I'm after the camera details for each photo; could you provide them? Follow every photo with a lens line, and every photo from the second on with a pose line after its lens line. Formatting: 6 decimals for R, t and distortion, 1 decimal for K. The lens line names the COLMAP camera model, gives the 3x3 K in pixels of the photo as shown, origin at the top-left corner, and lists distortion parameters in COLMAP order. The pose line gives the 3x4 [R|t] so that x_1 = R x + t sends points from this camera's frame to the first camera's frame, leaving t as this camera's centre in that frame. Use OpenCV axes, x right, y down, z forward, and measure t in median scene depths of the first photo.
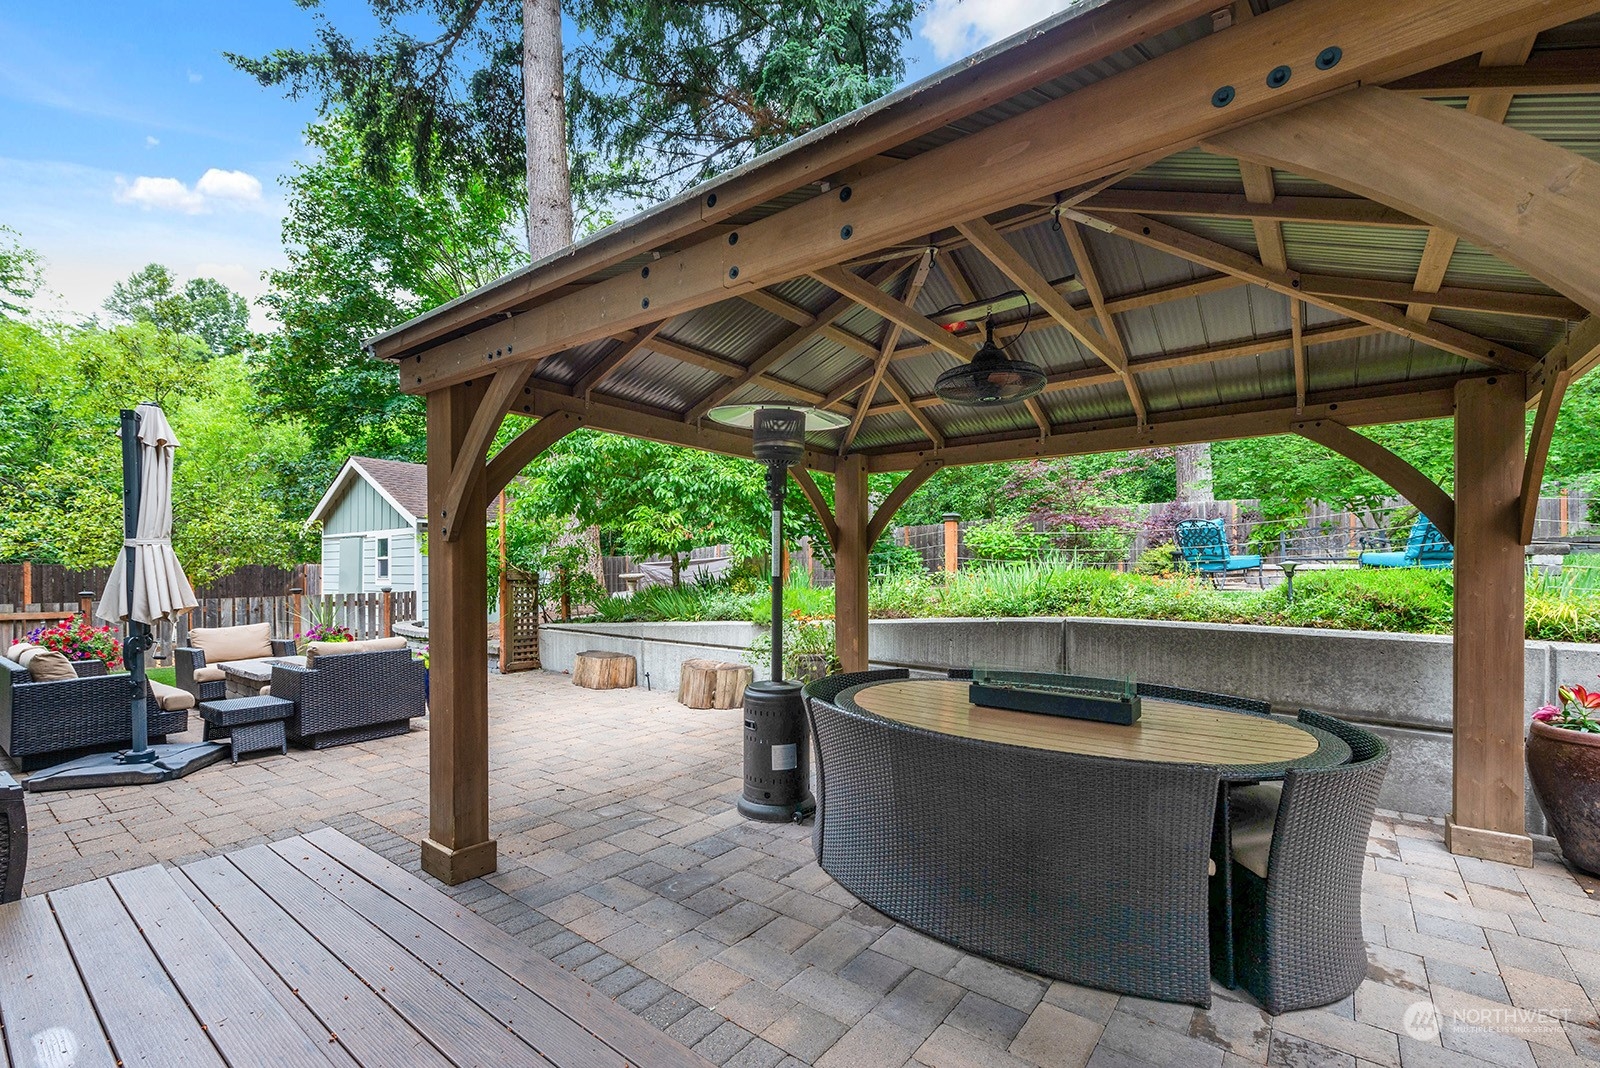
lens RADIAL K [[691.6, 0, 799.9], [0, 691.6, 556.3], [0, 0, 1]] dist [0.000862, -0.000109]
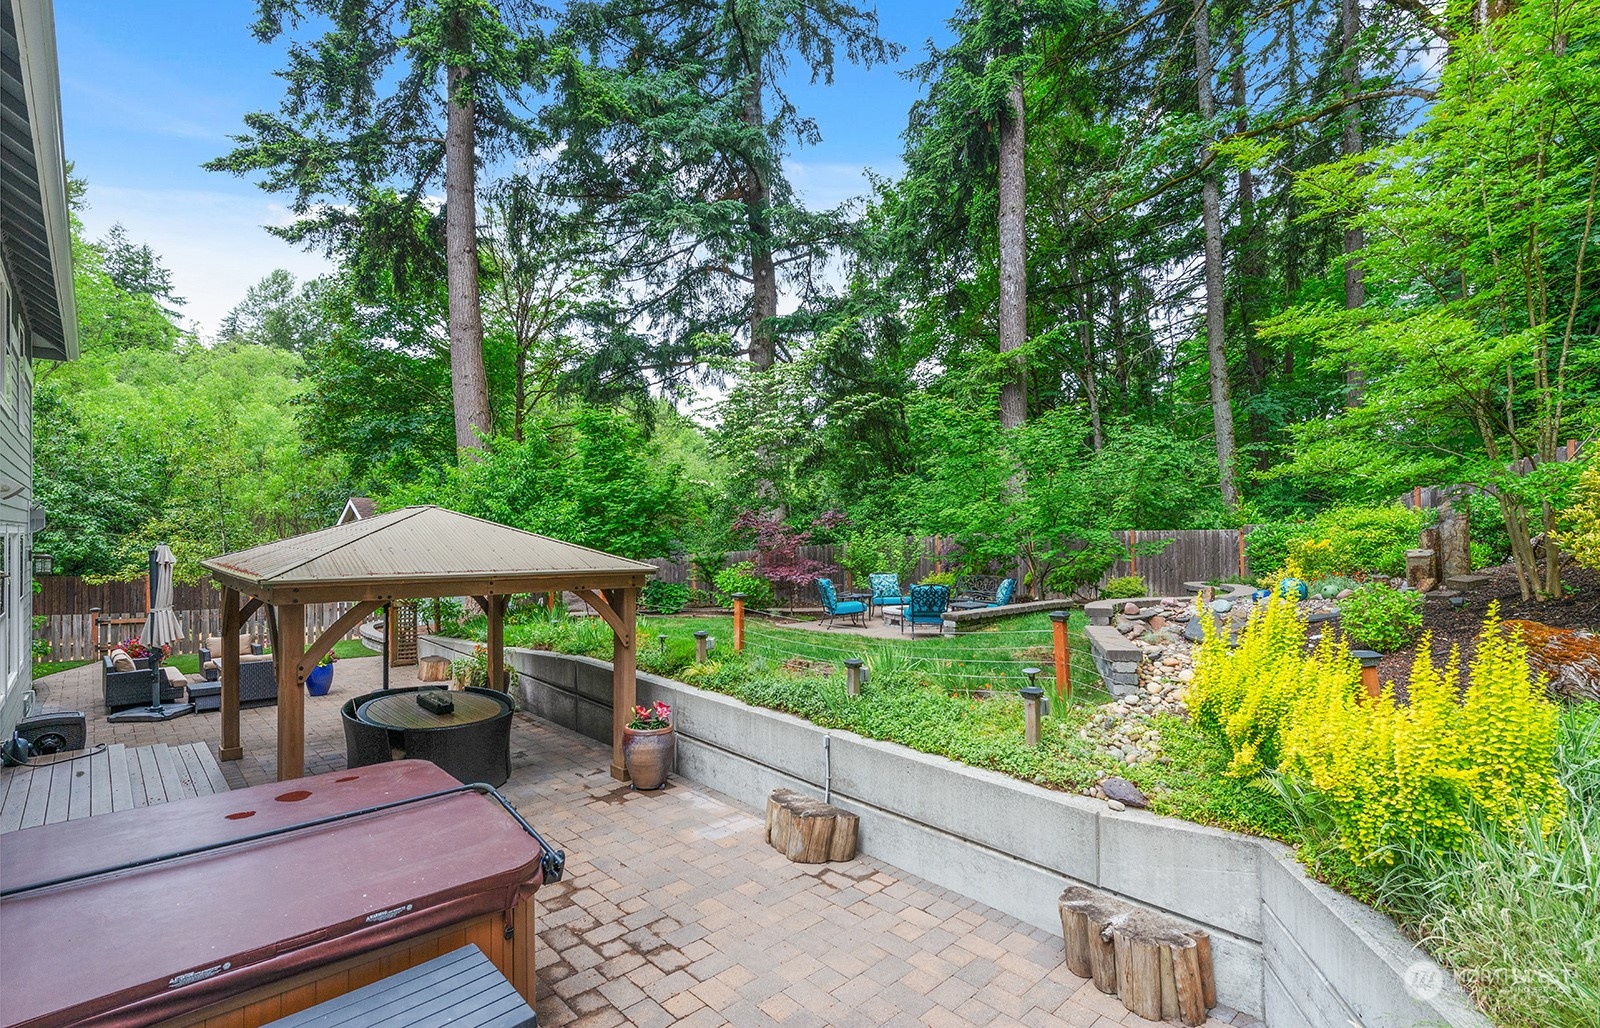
lens RADIAL K [[759.6, 0, 800.0], [0, 759.6, 514.0], [0, 0, 1]] dist [-0.002003, -0.000265]
pose [[0.986662, 0.004083, -0.162731, 1.014109], [-0.004969, 0.999975, -0.005032, -0.229016], [0.162706, 0.005774, 0.986658, -0.726823]]
